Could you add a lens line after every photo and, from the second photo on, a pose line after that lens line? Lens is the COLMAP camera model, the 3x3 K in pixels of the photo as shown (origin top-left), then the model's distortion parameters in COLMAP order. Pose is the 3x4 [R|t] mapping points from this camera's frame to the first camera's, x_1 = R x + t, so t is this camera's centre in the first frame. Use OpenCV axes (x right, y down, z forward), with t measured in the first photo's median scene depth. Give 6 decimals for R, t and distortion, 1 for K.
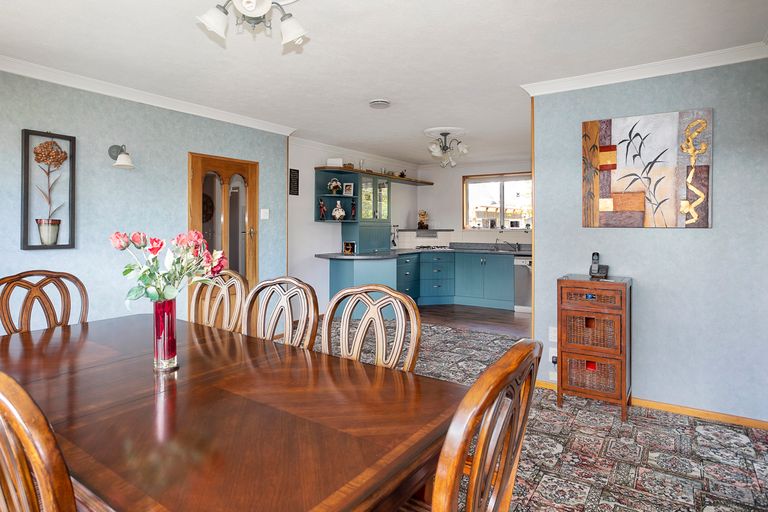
lens RADIAL K [[448.5, 0, 382.8], [0, 448.5, 228.8], [0, 0, 1]] dist [-0.001846, -0.000361]
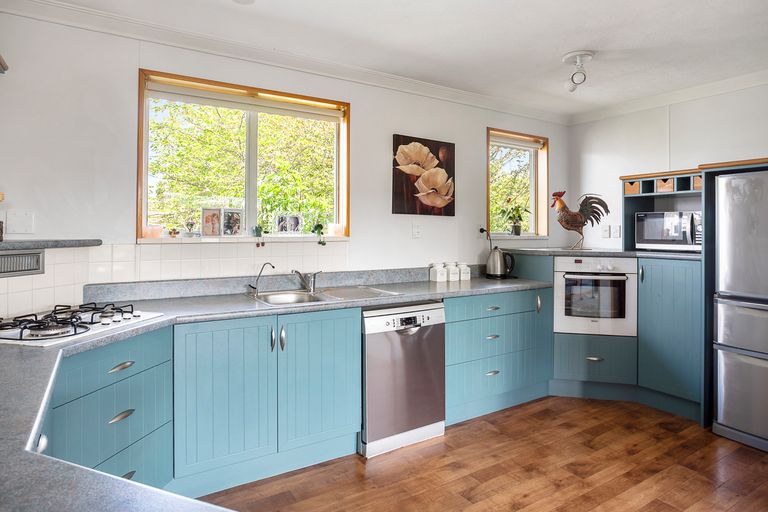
lens RADIAL K [[448.5, 0, 382.8], [0, 448.5, 228.8], [0, 0, 1]] dist [-0.001846, -0.000361]
pose [[0.393698, 0.000786, 0.919239, -0.035827], [-0.000648, 1.000000, -0.000578, -0.005581], [-0.919239, -0.000368, 0.393699, 0.739309]]
